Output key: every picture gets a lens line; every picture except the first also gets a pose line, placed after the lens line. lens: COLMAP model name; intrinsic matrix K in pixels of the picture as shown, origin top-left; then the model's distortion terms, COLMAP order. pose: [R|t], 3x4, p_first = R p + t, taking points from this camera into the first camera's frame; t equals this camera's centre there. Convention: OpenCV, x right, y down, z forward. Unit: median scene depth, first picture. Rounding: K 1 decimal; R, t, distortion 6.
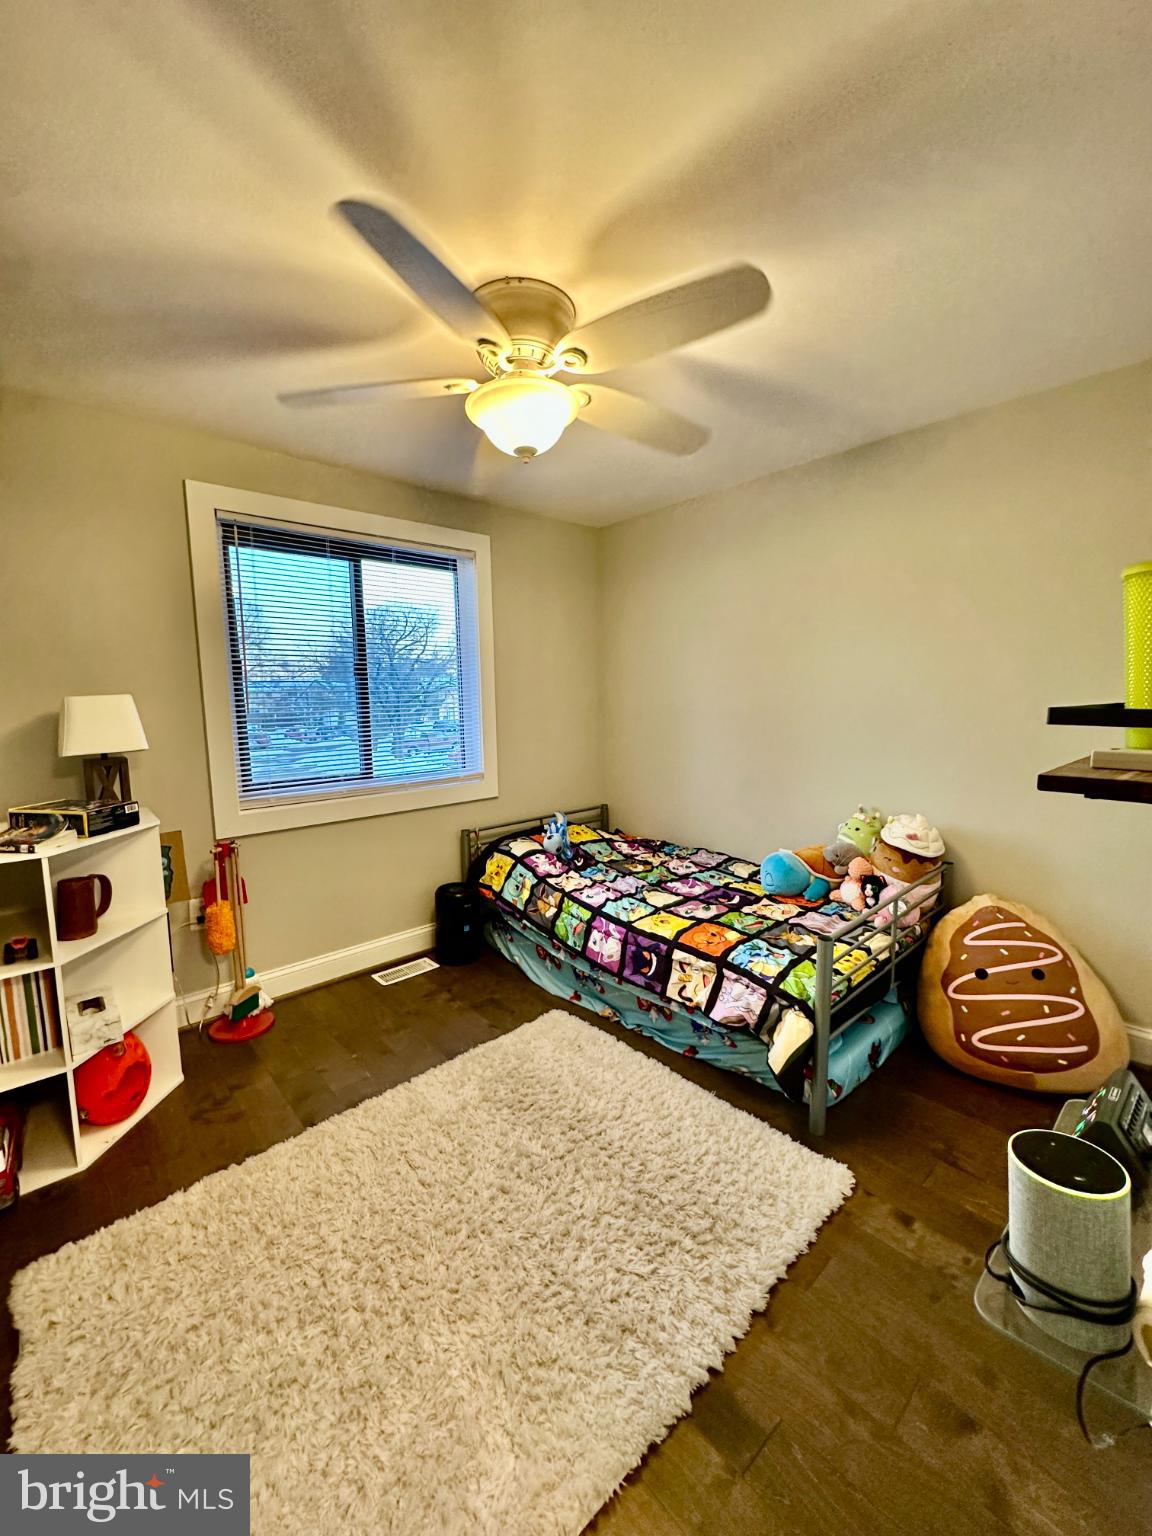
lens RADIAL K [[614.6, 0, 579.0], [0, 614.6, 767.7], [0, 0, 1]] dist [-0.014037, -0.000134]
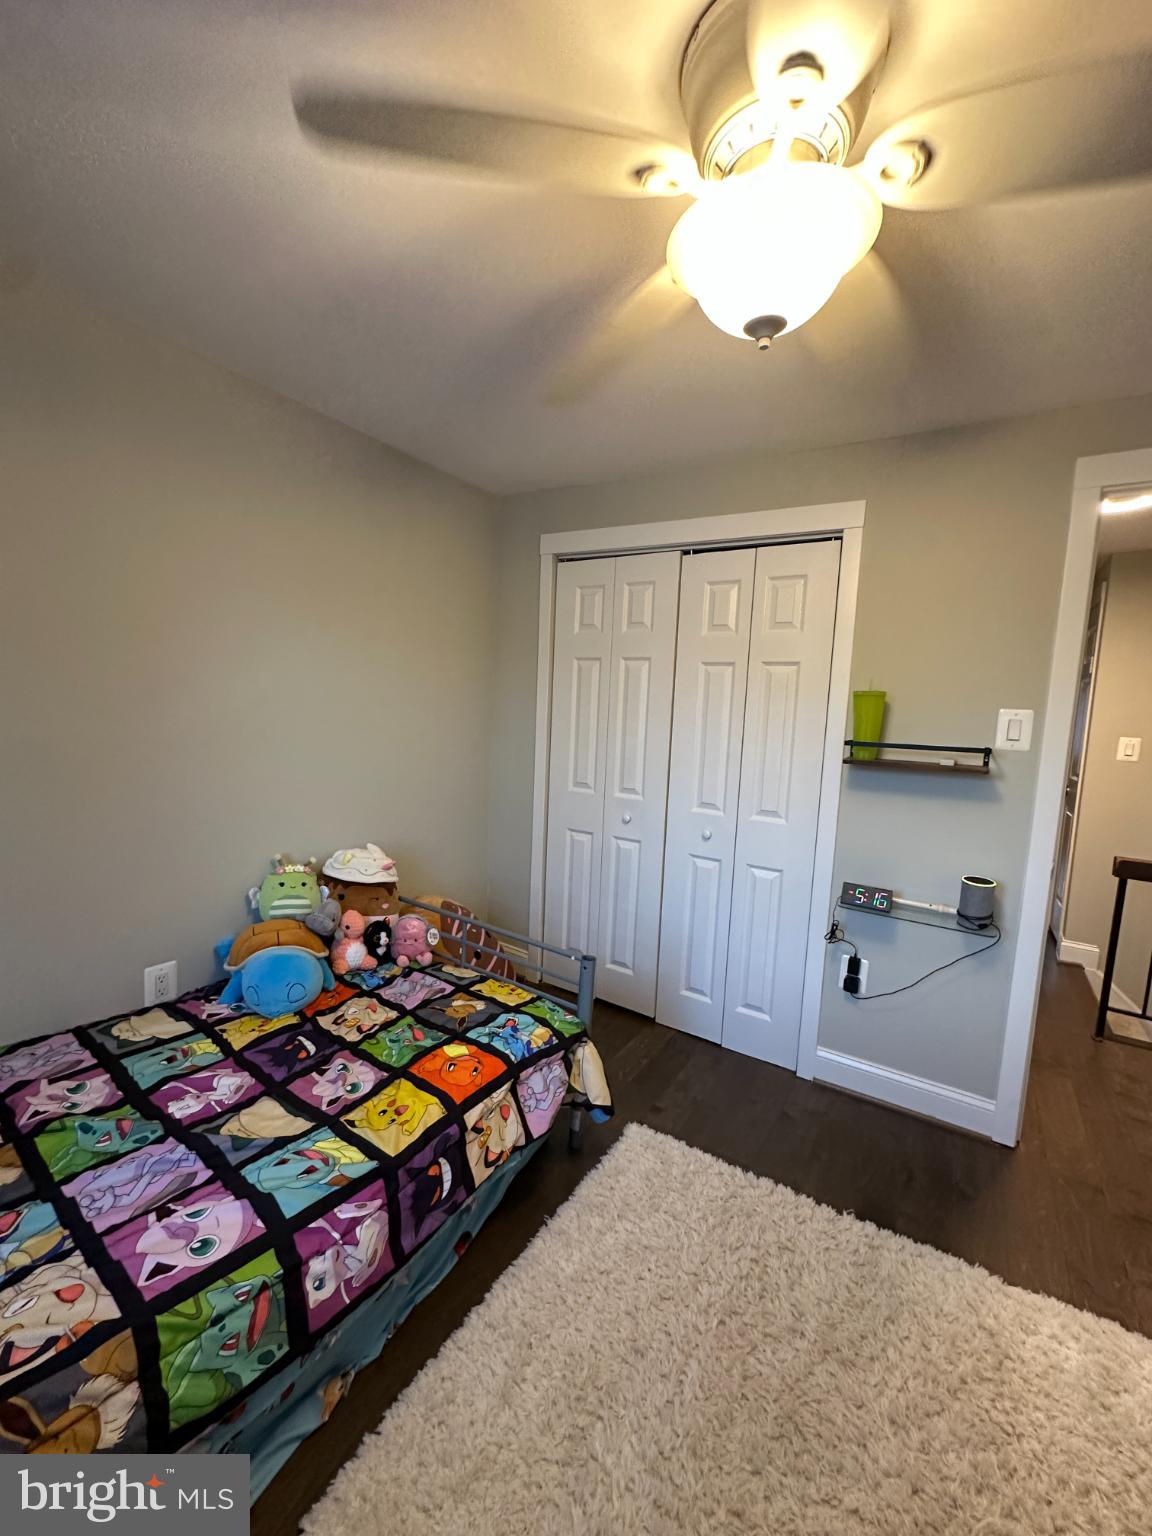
lens RADIAL K [[614.6, 0, 578.6], [0, 614.6, 767.4], [0, 0, 1]] dist [-0.014037, -0.000134]
pose [[-0.272075, -0.097066, 0.957368, -0.412148], [0.073705, 0.989875, 0.121308, -0.126634], [-0.959449, 0.103567, -0.262166, 0.899925]]
